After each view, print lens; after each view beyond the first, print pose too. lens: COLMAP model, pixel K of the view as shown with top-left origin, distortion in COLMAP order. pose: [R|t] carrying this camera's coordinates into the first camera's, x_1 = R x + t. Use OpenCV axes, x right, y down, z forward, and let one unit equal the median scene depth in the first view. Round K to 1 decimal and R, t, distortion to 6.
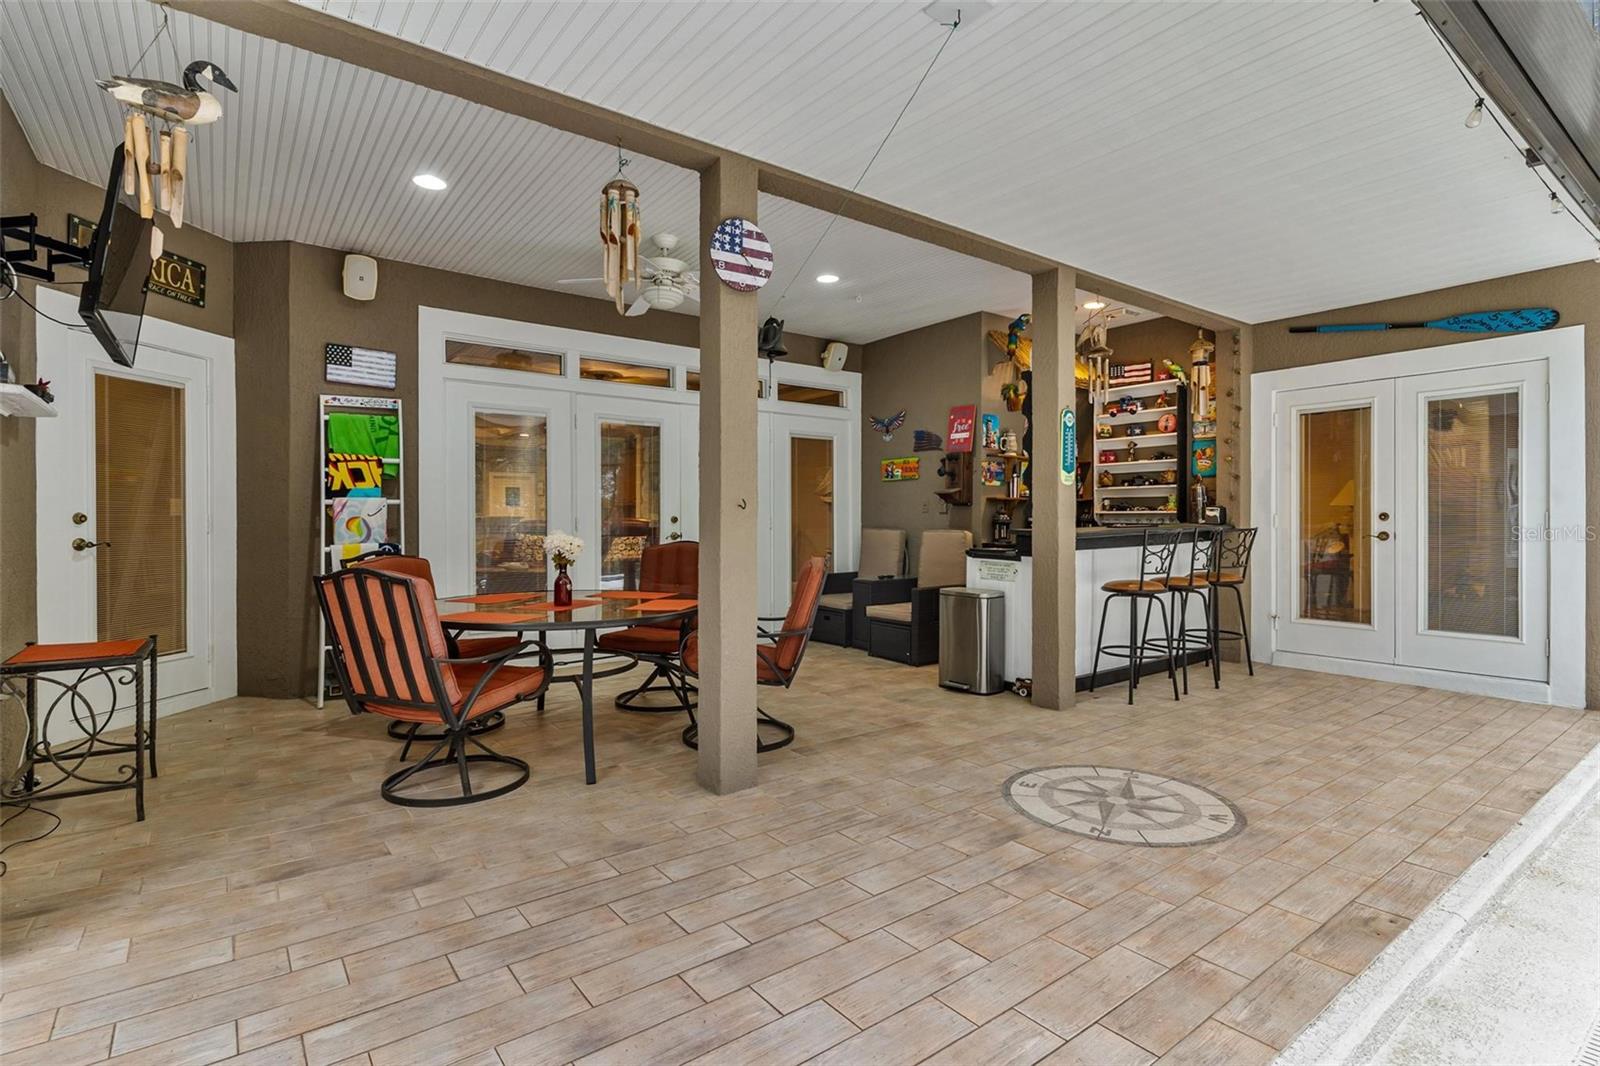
lens RADIAL K [[780.4, 0, 799.7], [0, 780.4, 526.9], [0, 0, 1]] dist [0.002412, 0.000514]
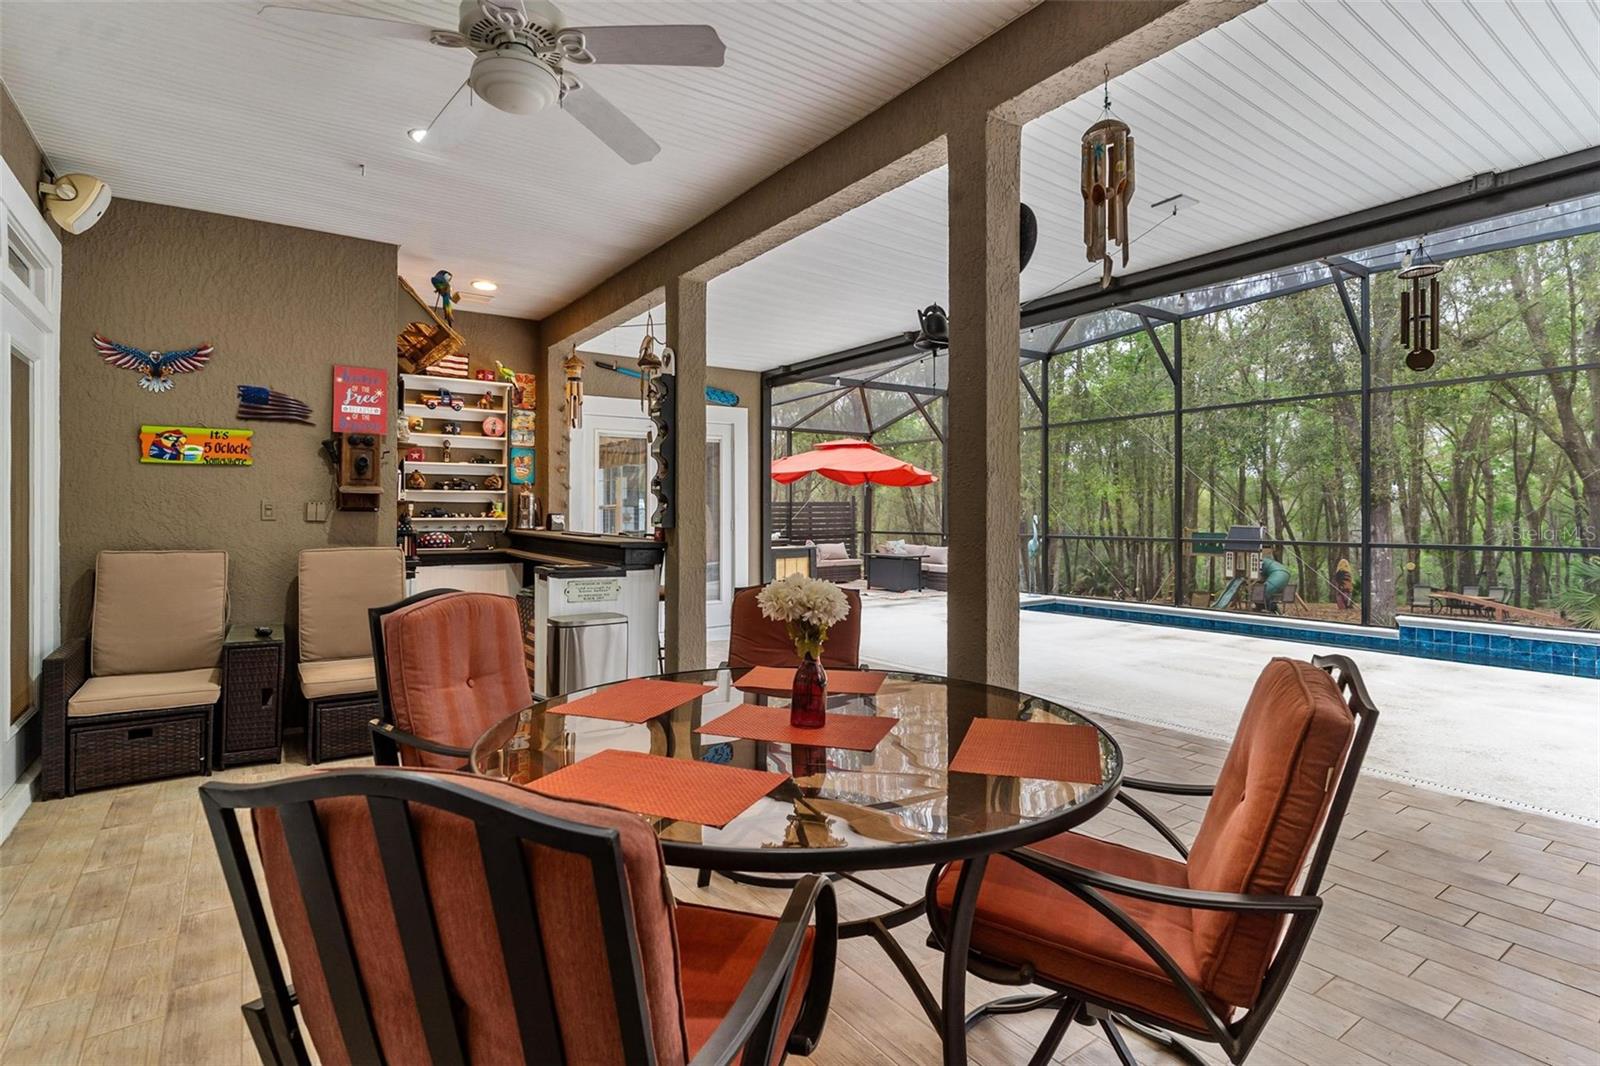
lens RADIAL K [[780.4, 0, 795.0], [0, 780.4, 525.8], [0, 0, 1]] dist [0.002412, 0.000514]
pose [[0.027930, -0.014973, 0.999498, -0.501133], [0.011538, 0.999826, 0.014656, -0.021219], [-0.999543, 0.011122, 0.028098, 0.628858]]
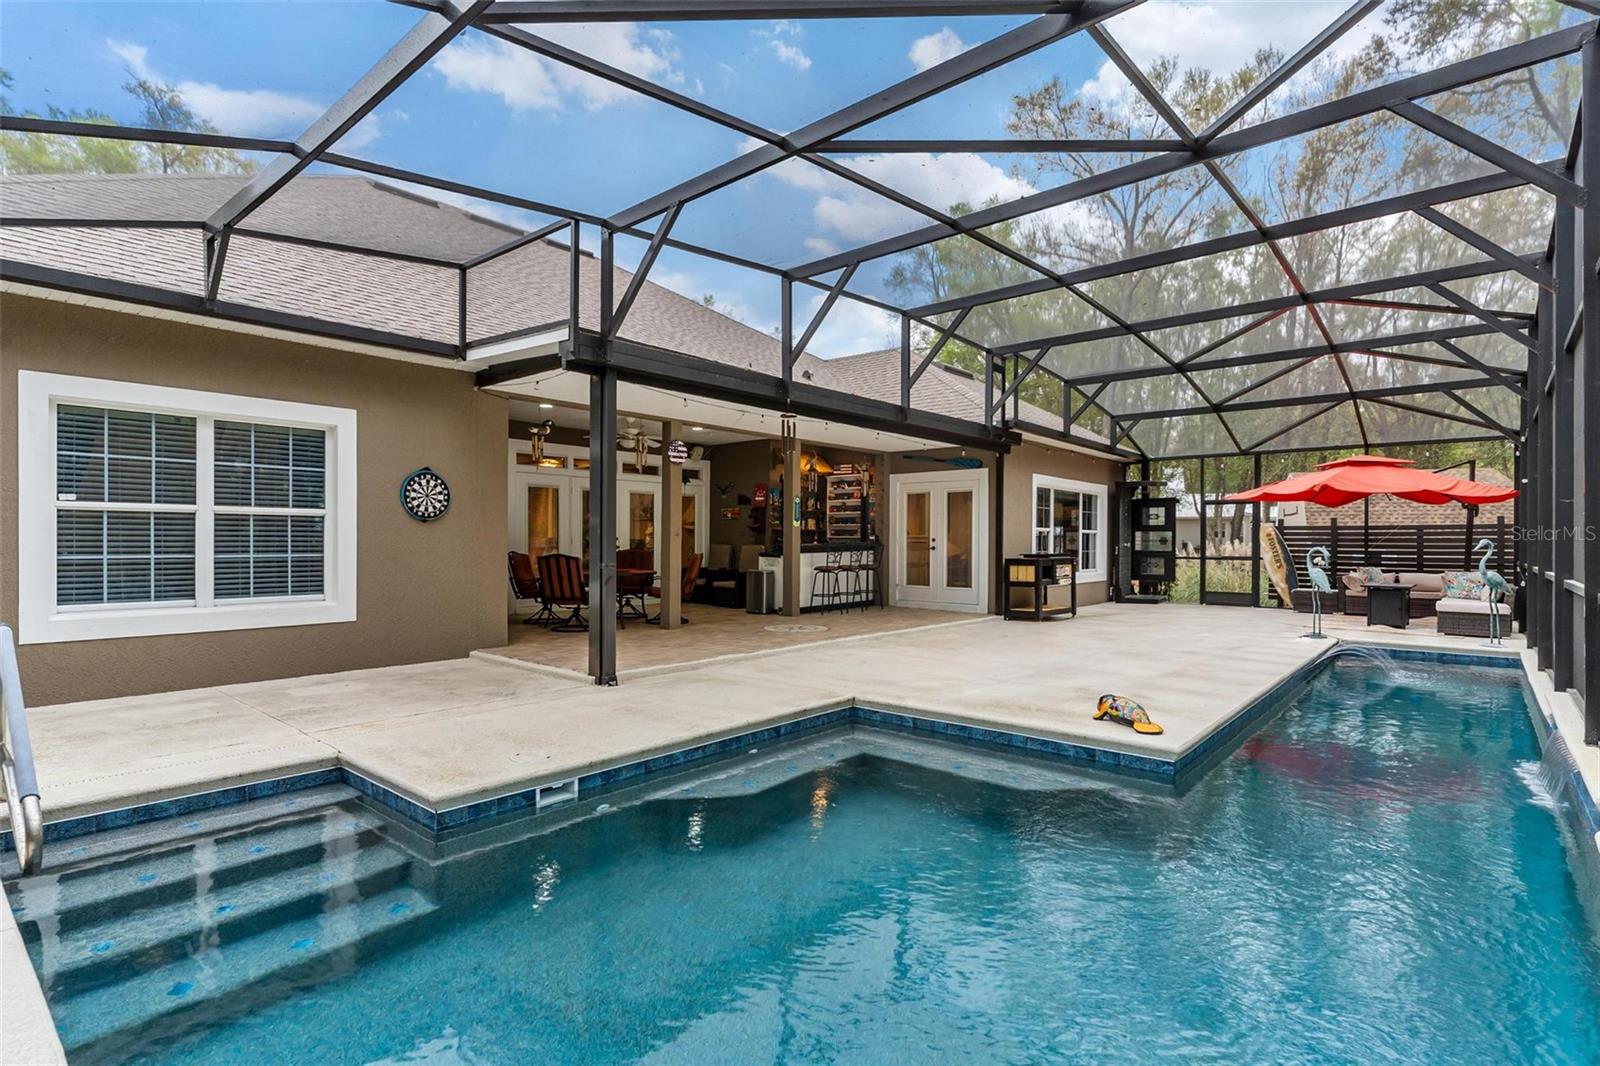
lens RADIAL K [[780.4, 0, 800.3], [0, 780.4, 546.6], [0, 0, 1]] dist [0.002412, 0.000514]
pose [[0.977200, 0.005506, 0.212252, -0.127569], [-0.005733, 0.999983, 0.000456, 0.007116], [-0.212246, -0.001662, 0.977215, -1.057148]]
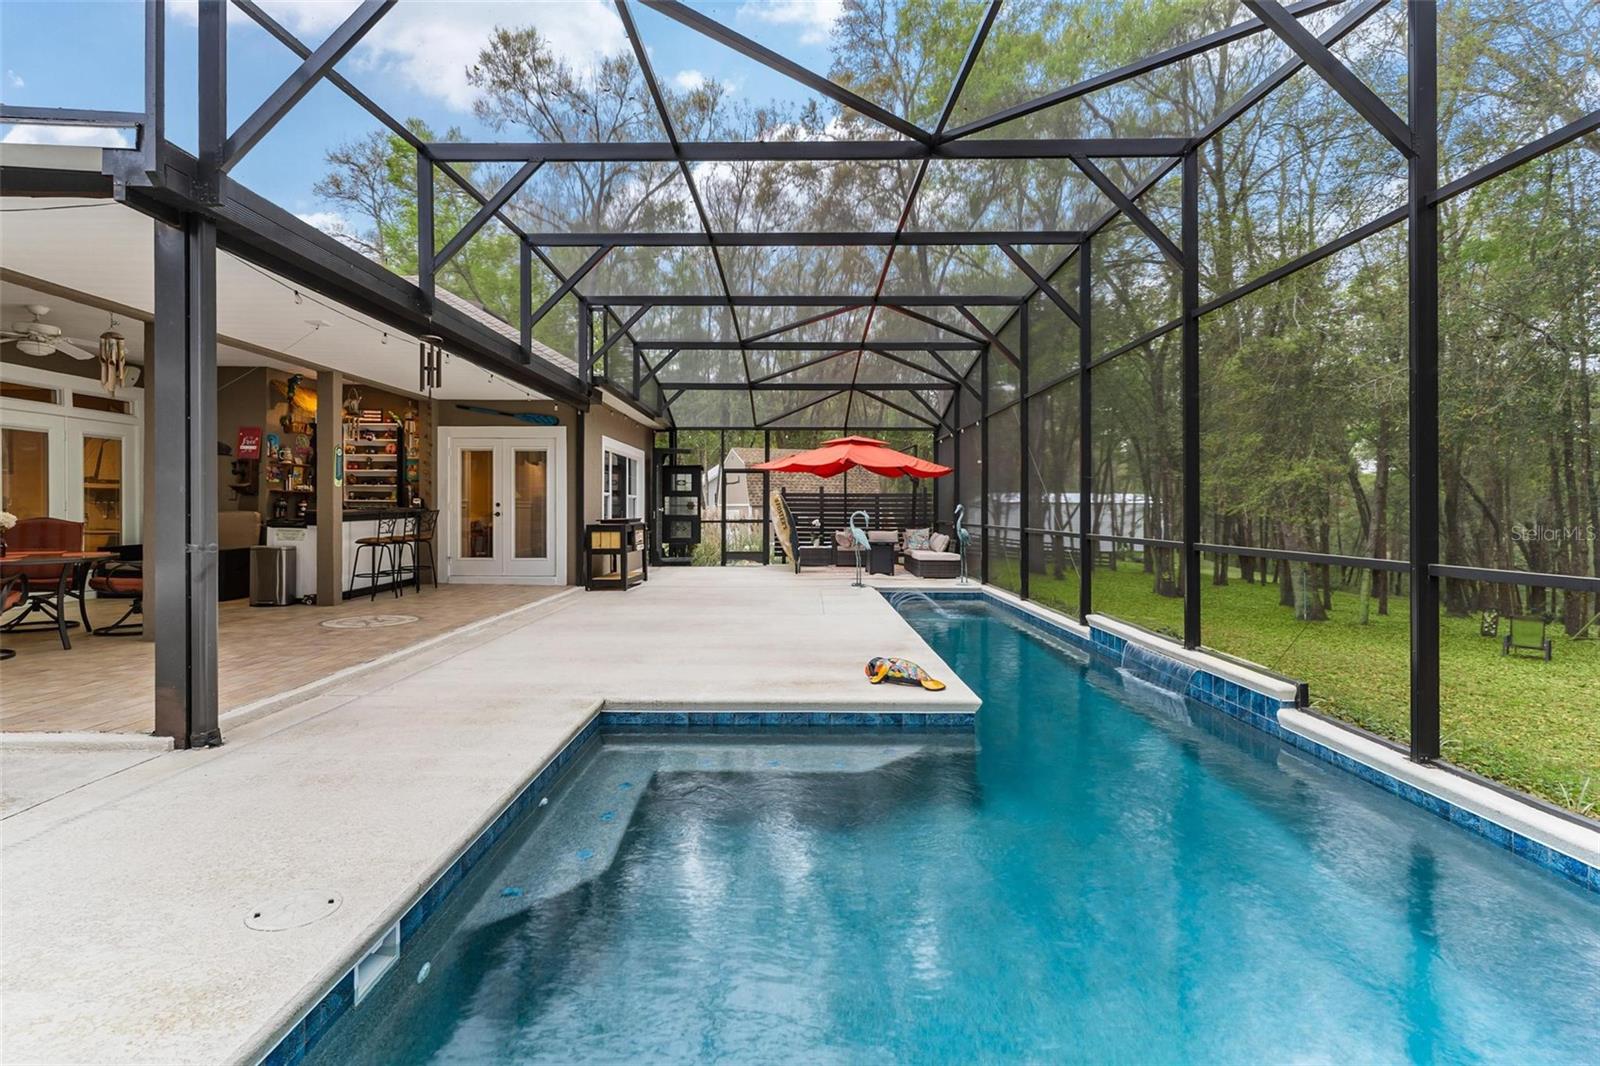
lens RADIAL K [[780.4, 0, 790.6], [0, 780.4, 510.3], [0, 0, 1]] dist [0.002412, 0.000514]
pose [[0.607522, 0.001914, 0.794301, -0.362523], [0.000074, 0.999997, -0.002466, 0.006068], [-0.794303, 0.001557, 0.607520, -0.747002]]
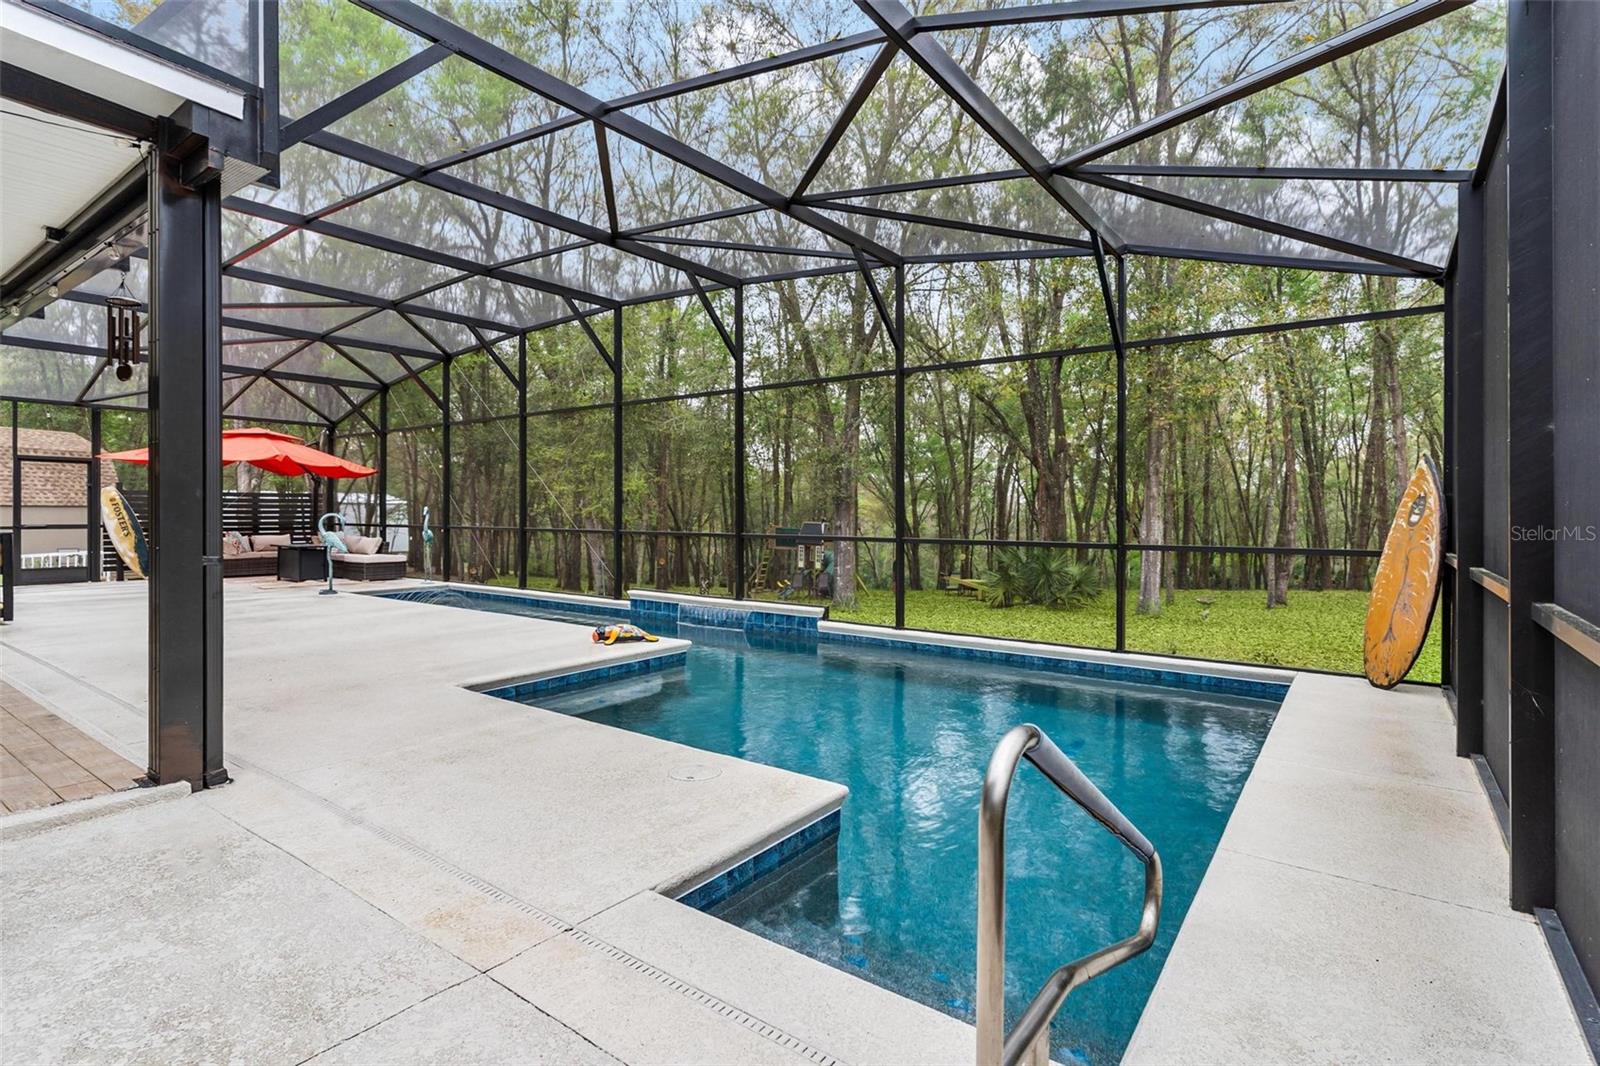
lens RADIAL K [[780.4, 0, 798.0], [0, 780.4, 523.6], [0, 0, 1]] dist [0.002412, 0.000514]
pose [[-0.278371, -0.014976, 0.960357, -0.772776], [0.002230, 0.999866, 0.016238, 0.000631], [-0.960471, 0.006662, -0.278300, -0.263028]]
